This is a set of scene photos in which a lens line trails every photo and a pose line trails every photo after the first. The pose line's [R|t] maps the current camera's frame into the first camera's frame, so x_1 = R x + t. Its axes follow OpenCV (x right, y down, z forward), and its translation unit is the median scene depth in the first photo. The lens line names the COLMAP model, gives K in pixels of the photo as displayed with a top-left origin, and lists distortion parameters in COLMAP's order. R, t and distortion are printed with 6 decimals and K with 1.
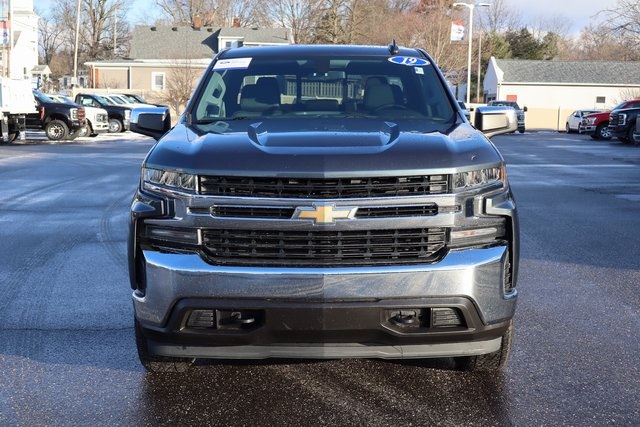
lens RADIAL K [[989.0, 0, 320.2], [0, 989.0, 215.6], [0, 0, 1]] dist [0.001150, 0.000000]
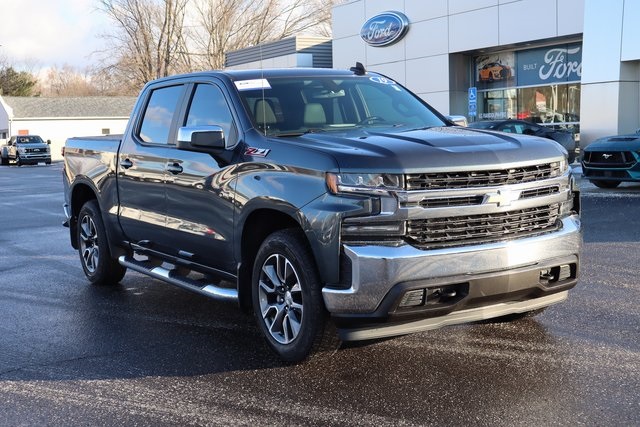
lens RADIAL K [[909.0, 0, 319.4], [0, 909.0, 212.2], [0, 0, 1]] dist [0.009924, 0.000000]
pose [[0.848339, -0.082249, 0.523025, -0.624463], [0.098340, 0.995148, -0.003013, -0.002643], [-0.520240, 0.053990, 0.852312, 0.124666]]
